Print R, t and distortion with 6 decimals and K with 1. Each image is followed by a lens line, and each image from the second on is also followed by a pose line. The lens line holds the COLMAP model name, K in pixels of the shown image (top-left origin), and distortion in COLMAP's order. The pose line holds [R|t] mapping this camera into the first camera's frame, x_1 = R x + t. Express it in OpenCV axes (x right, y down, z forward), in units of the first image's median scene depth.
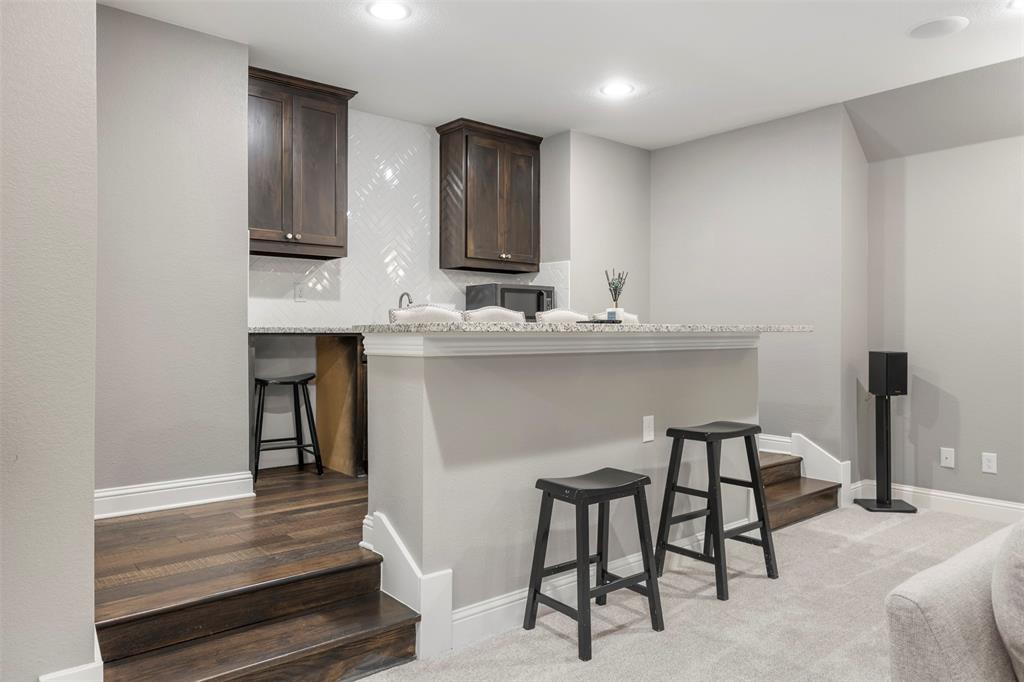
lens RADIAL K [[692.8, 0, 512.0], [0, 692.8, 341.0], [0, 0, 1]] dist [-0.002454, -0.001782]
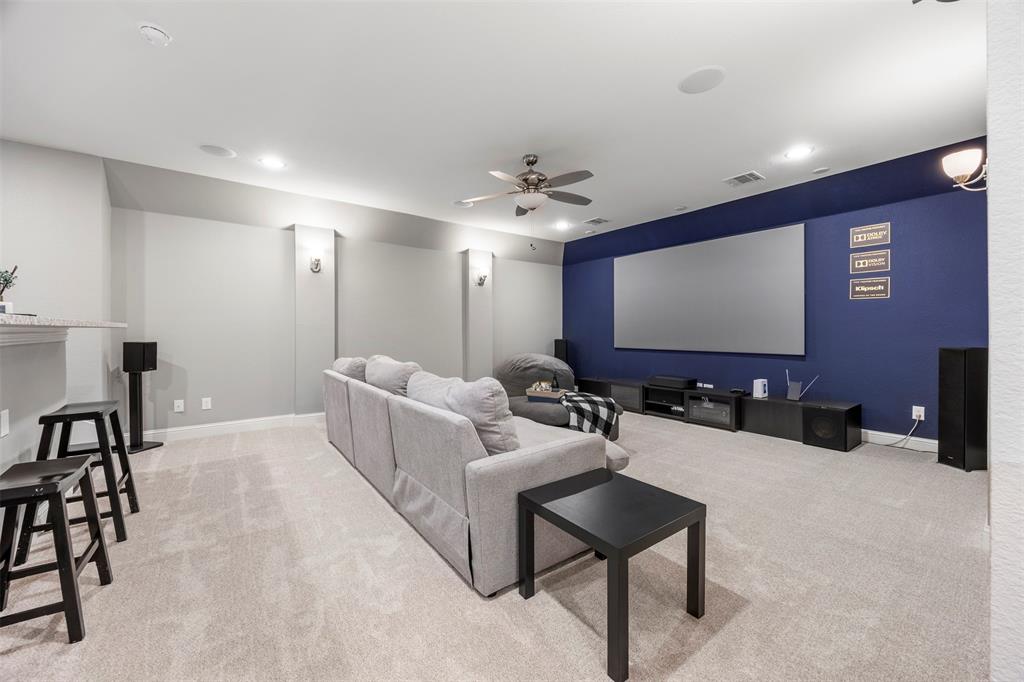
lens RADIAL K [[392.1, 0, 511.8], [0, 392.1, 337.3], [0, 0, 1]] dist [-0.000925, 0.000071]
pose [[0.047992, -0.017873, 0.998688, -0.316212], [0.012003, 0.999778, 0.017316, 0.000783], [-0.998776, 0.011156, 0.048196, 0.222470]]
